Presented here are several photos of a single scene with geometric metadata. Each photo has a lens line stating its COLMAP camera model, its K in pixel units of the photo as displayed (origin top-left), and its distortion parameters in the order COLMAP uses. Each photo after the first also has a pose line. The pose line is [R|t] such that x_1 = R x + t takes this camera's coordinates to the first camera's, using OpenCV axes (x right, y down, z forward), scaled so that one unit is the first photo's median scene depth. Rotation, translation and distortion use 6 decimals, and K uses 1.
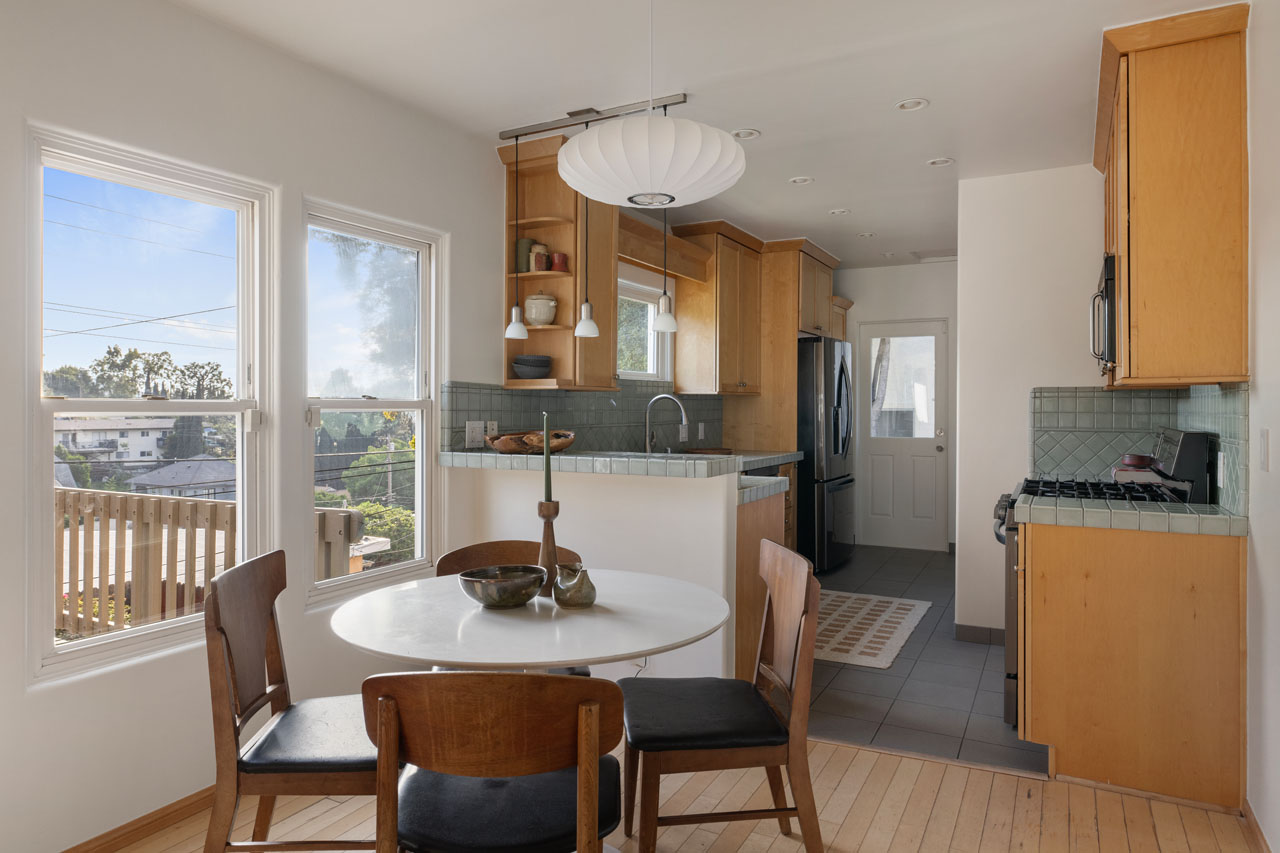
lens RADIAL K [[786.7, 0, 640.0], [0, 786.7, 426.5], [0, 0, 1]] dist [0.001365, 0.000305]
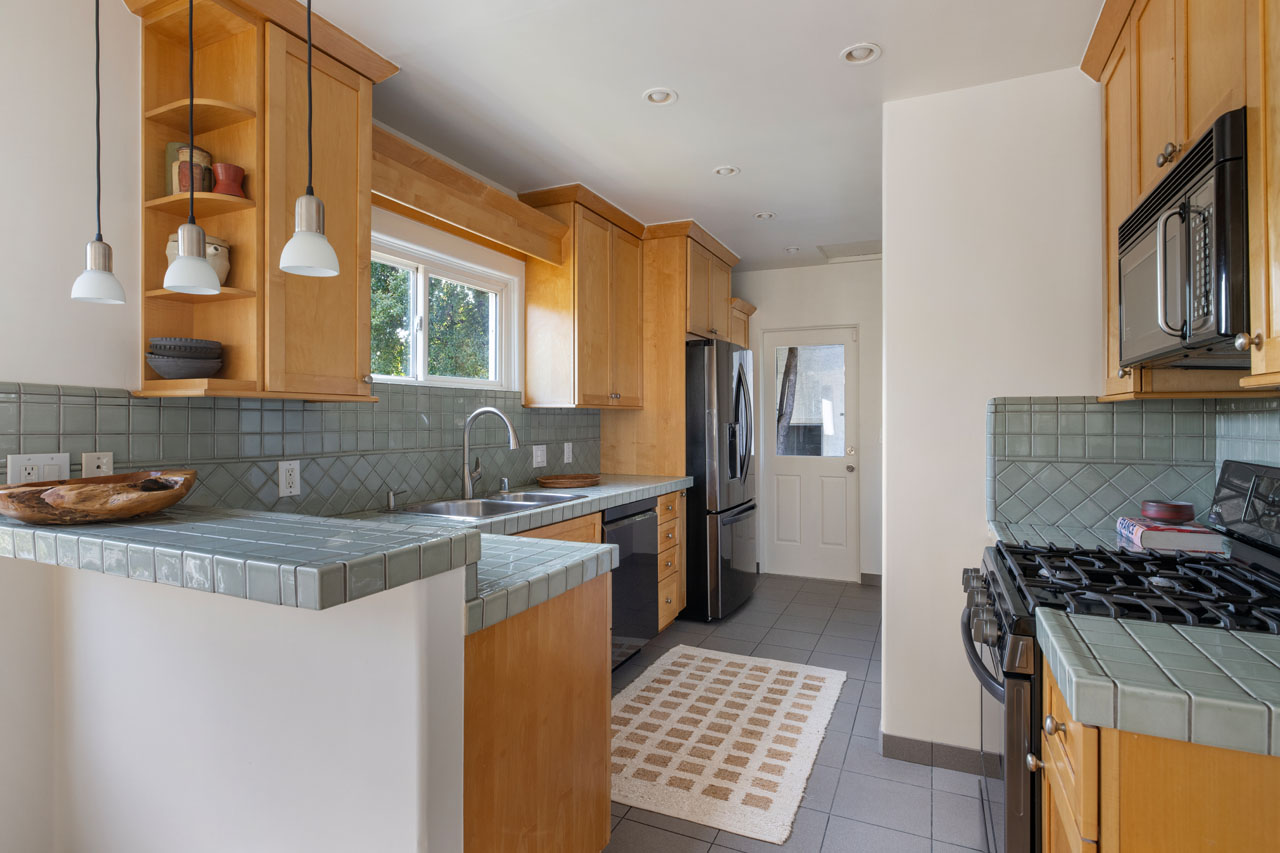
lens RADIAL K [[651.3, 0, 640.0], [0, 651.3, 426.5], [0, 0, 1]] dist [-0.000148, 0.000064]
pose [[0.997993, -0.000311, 0.063320, 0.119128], [0.001260, 0.999887, -0.014957, -0.012366], [-0.063308, 0.015007, 0.997881, 0.345265]]
